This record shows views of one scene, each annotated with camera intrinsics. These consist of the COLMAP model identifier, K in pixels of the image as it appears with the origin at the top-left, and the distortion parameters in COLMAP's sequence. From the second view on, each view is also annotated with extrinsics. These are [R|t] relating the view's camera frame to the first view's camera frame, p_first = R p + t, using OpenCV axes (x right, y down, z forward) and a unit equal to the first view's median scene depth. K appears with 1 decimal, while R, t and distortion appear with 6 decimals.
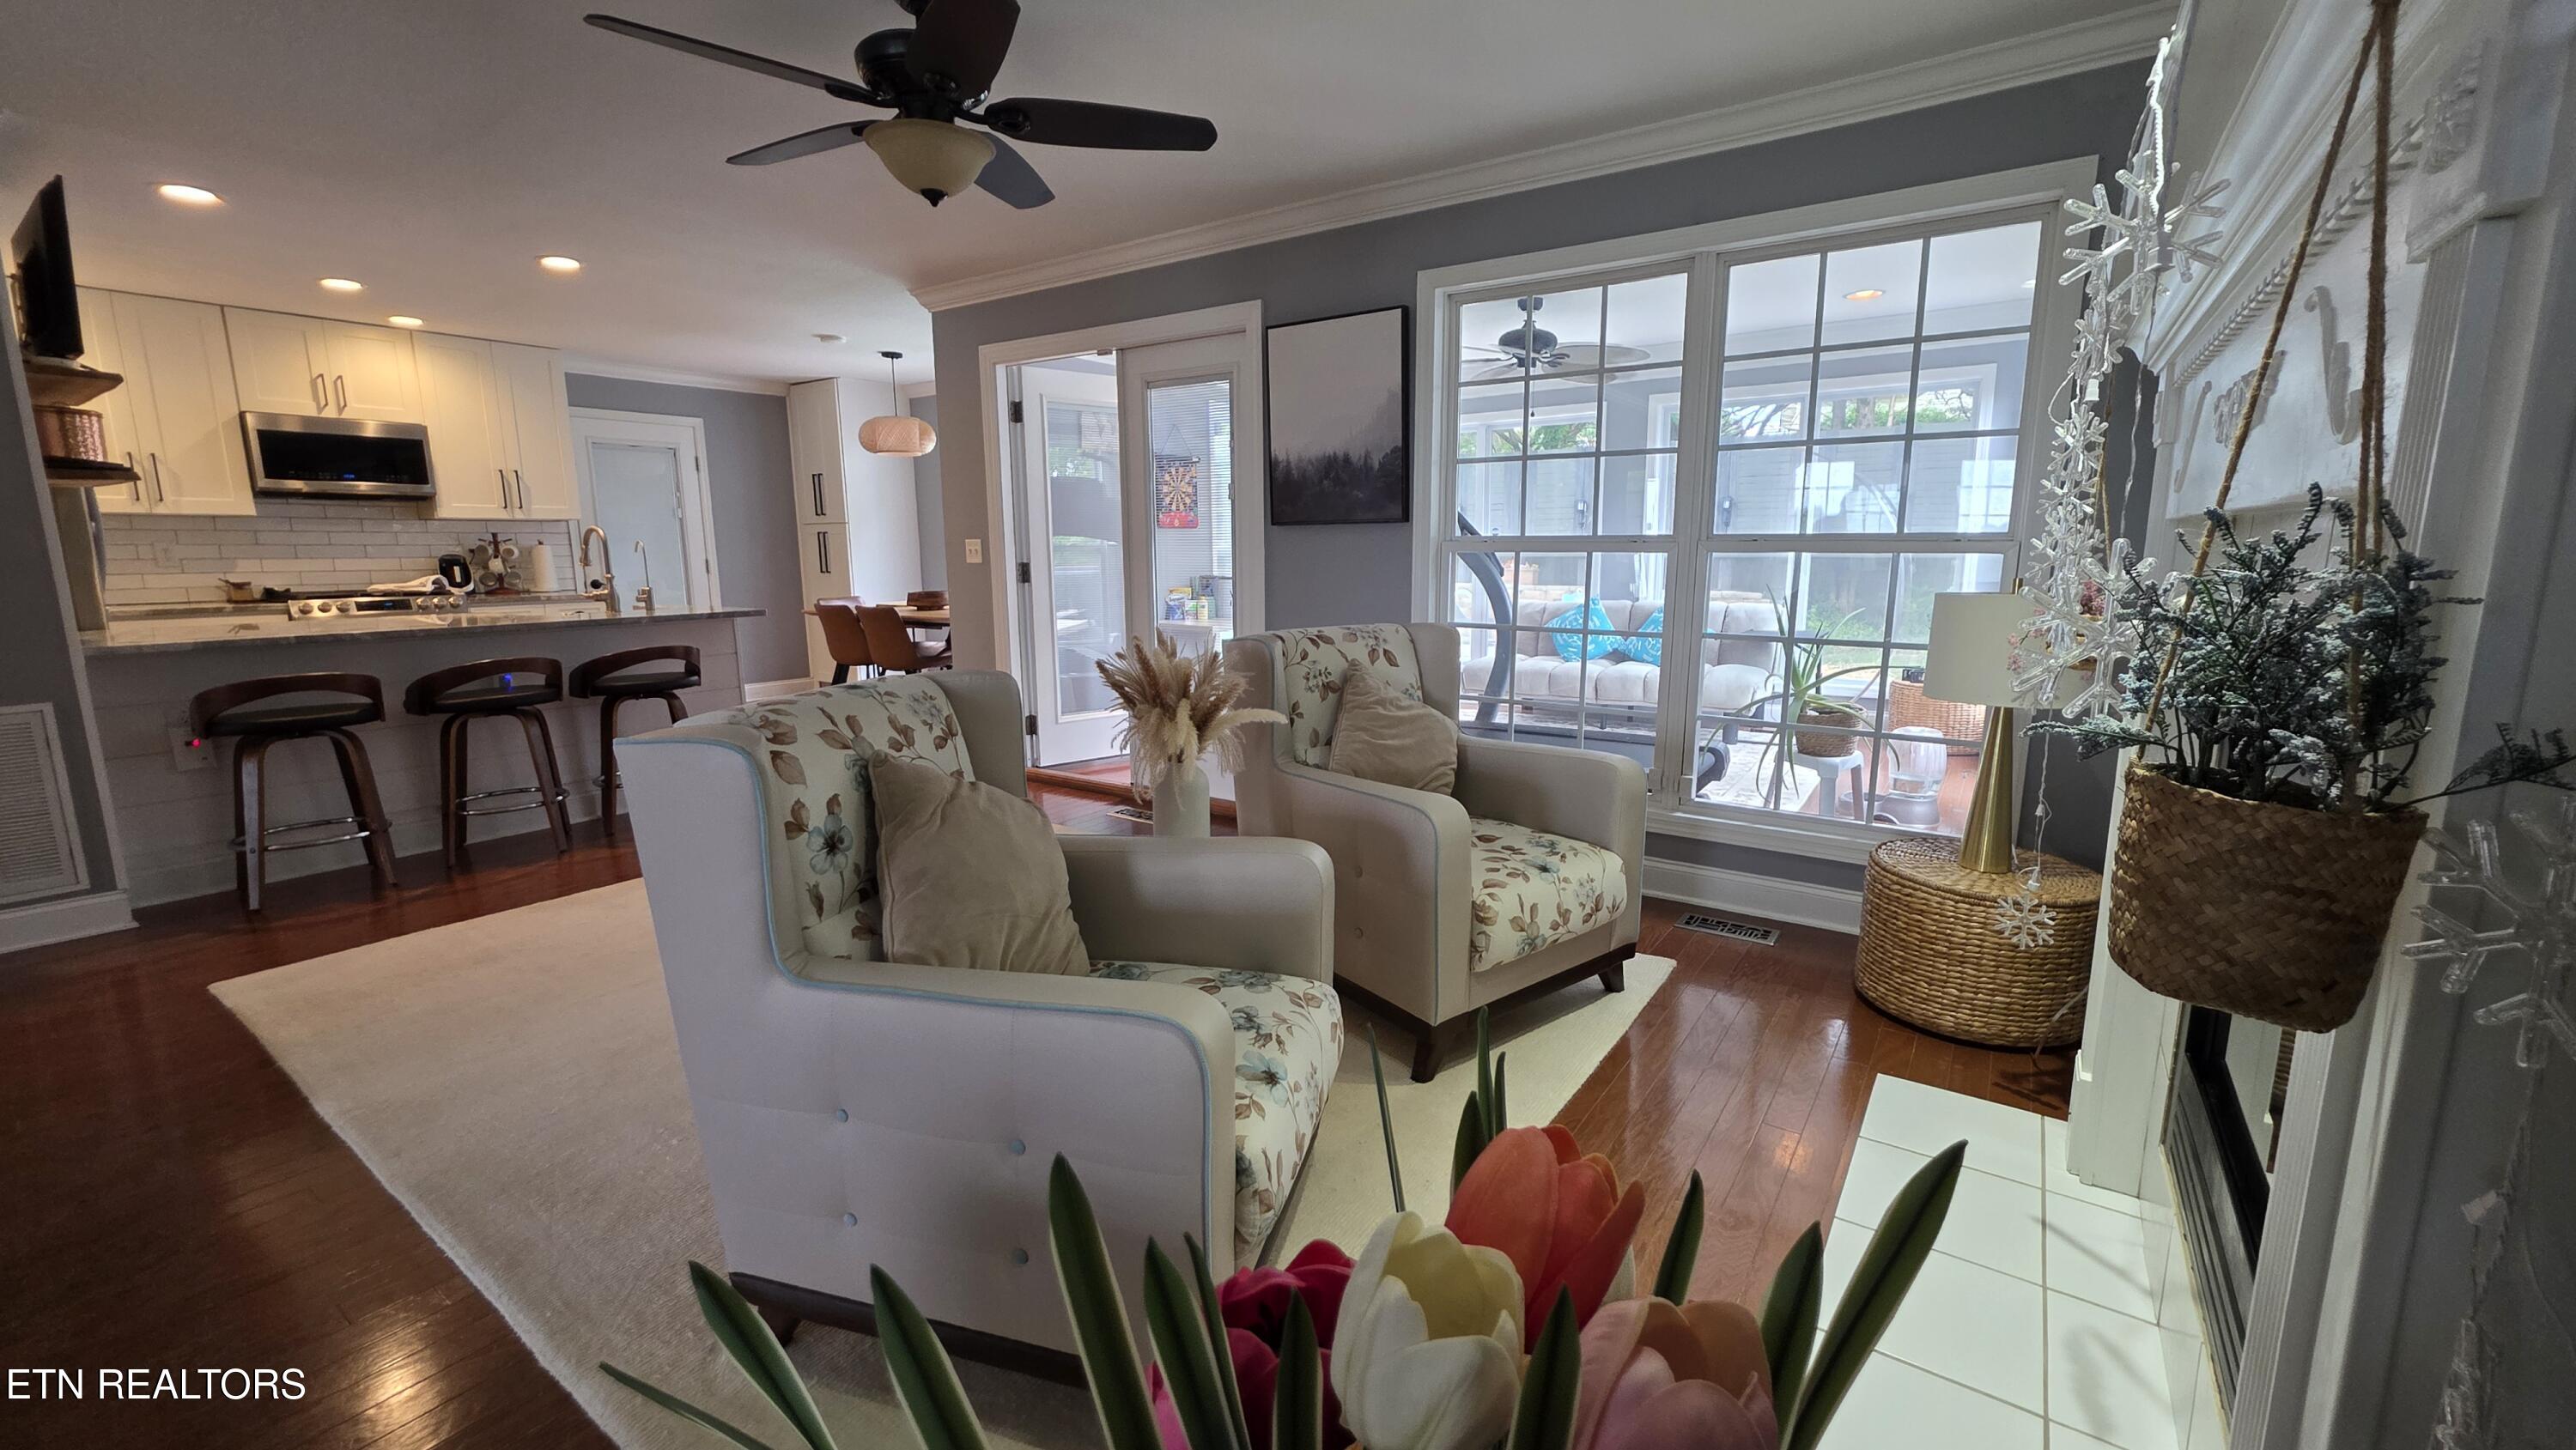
lens RADIAL K [[1034.3, 0, 1288.3], [0, 1034.3, 710.2], [0, 0, 1]] dist [0.004504, -0.000226]
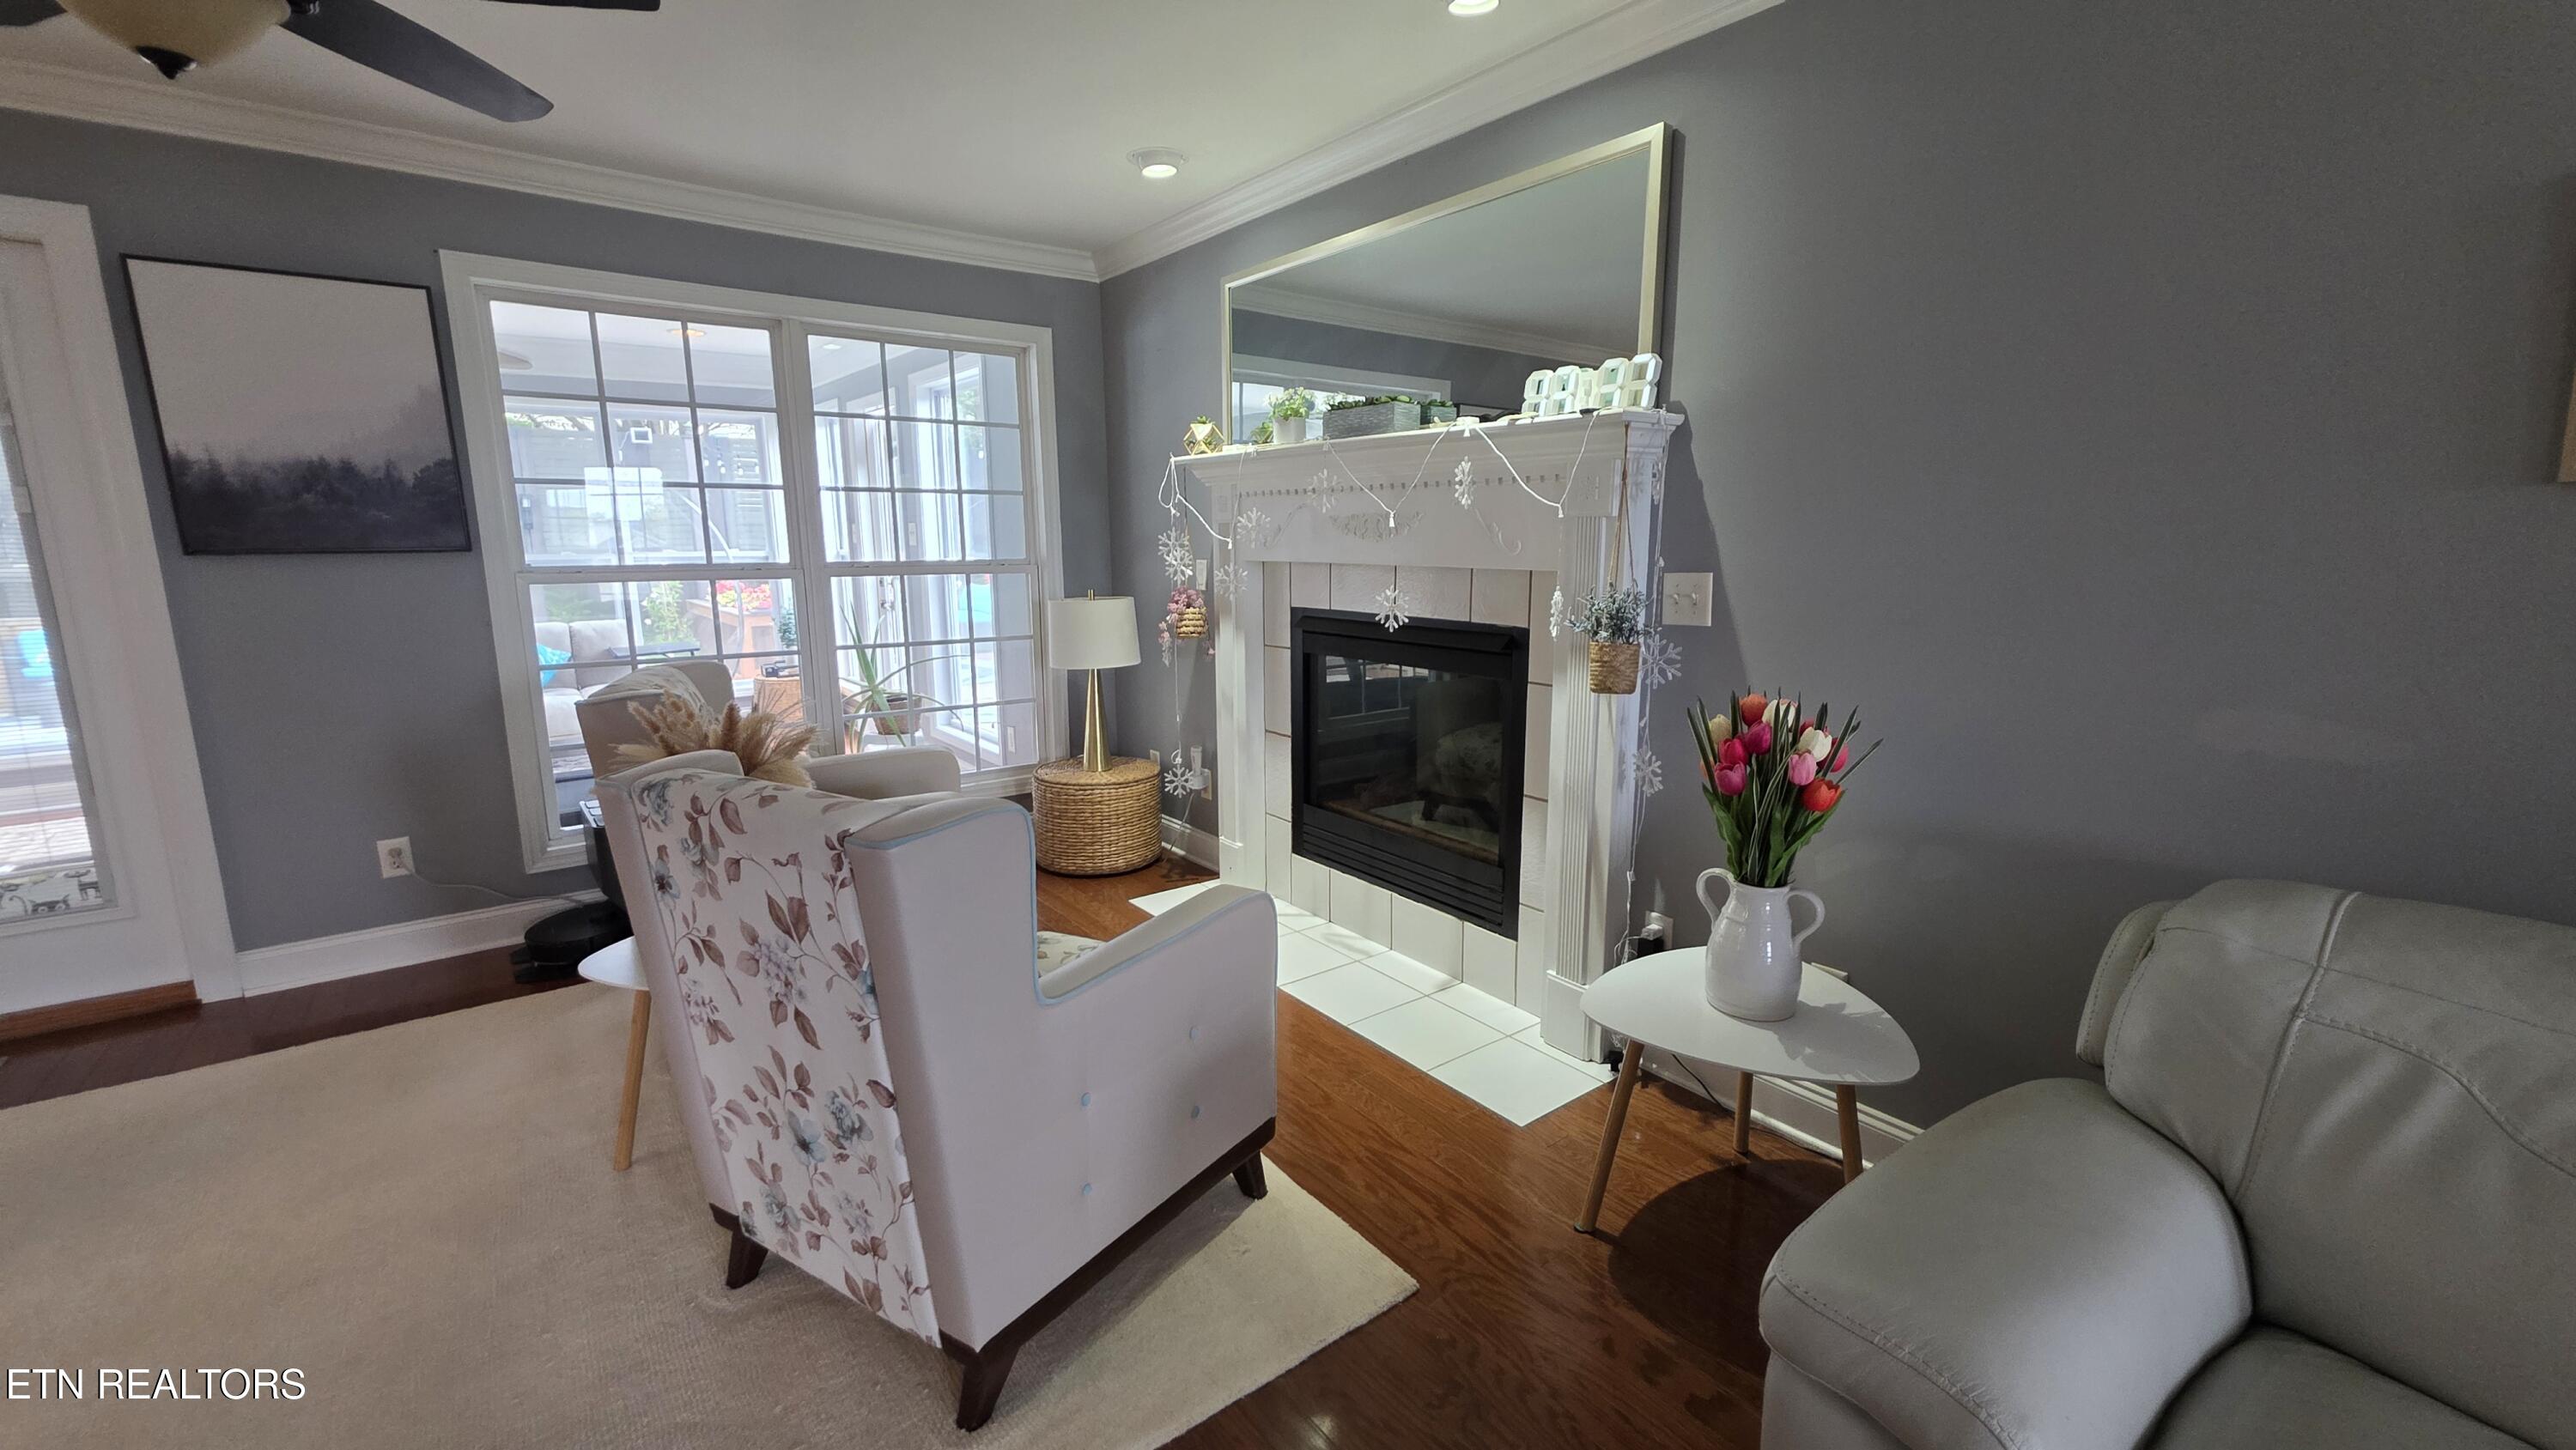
lens RADIAL K [[1034.3, 0, 1300.8], [0, 1034.3, 730.9], [0, 0, 1]] dist [0.004504, -0.000226]
pose [[0.303732, -0.173675, 0.936795, -0.493998], [0.154600, 0.979199, 0.131411, -0.047598], [-0.940131, 0.104915, 0.324264, 0.119894]]
